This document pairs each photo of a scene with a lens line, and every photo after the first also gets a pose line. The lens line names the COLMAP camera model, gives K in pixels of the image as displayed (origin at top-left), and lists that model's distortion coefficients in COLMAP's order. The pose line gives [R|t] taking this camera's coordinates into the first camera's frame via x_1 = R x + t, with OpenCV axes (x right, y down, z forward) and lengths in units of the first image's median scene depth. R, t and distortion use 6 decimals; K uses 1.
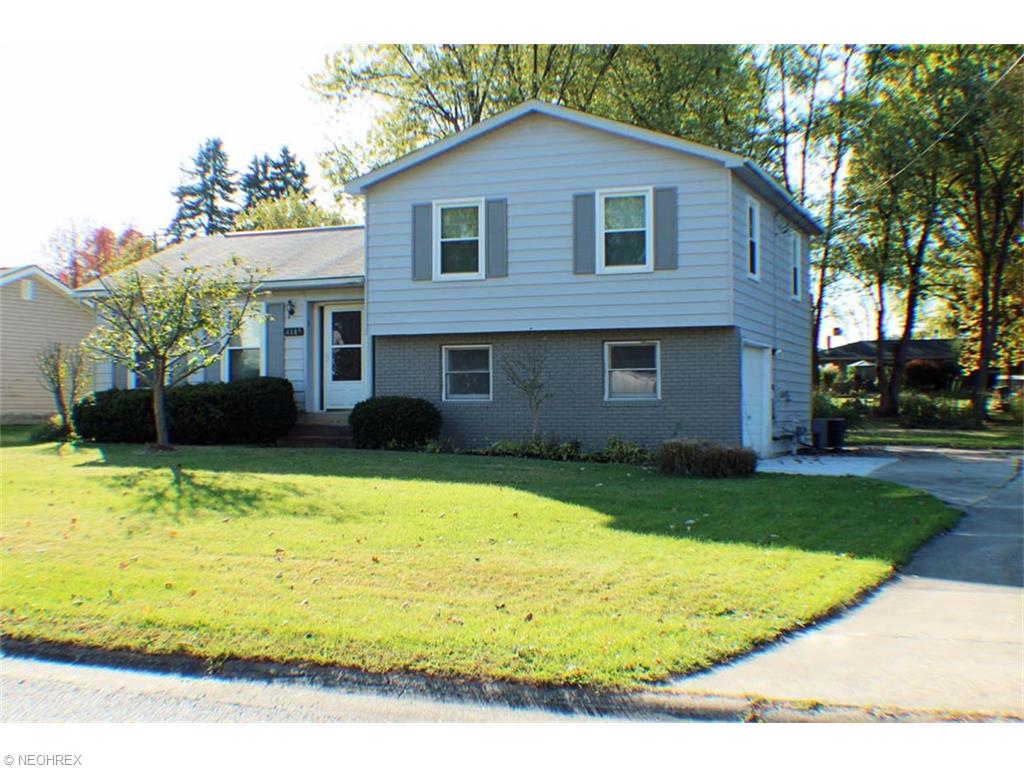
lens RADIAL K [[1100.3, 0, 512.0], [0, 1100.3, 384.0], [0, 0, 1]] dist [-0.002968, -0.003464]
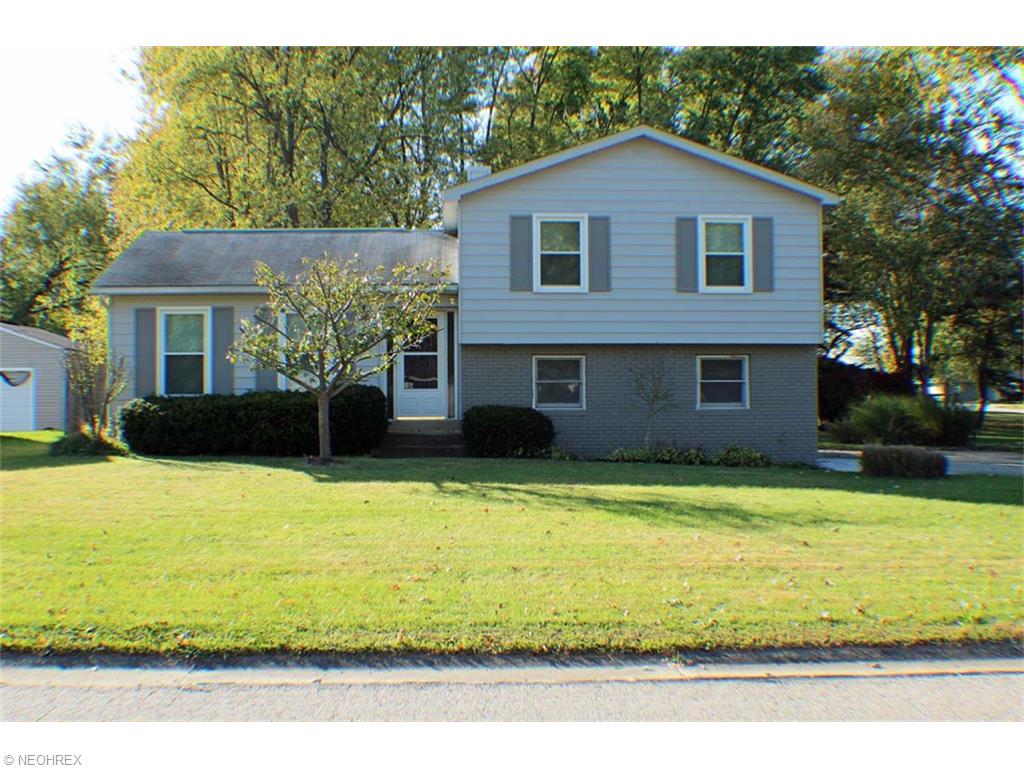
lens RADIAL K [[990.0, 0, 512.0], [0, 990.0, 384.0], [0, 0, 1]] dist [0.002092, 0.001085]
pose [[0.928004, 0.011514, 0.372392, -0.439471], [-0.007543, 0.999898, -0.012118, 0.003029], [-0.372493, 0.008437, 0.927997, 0.159542]]
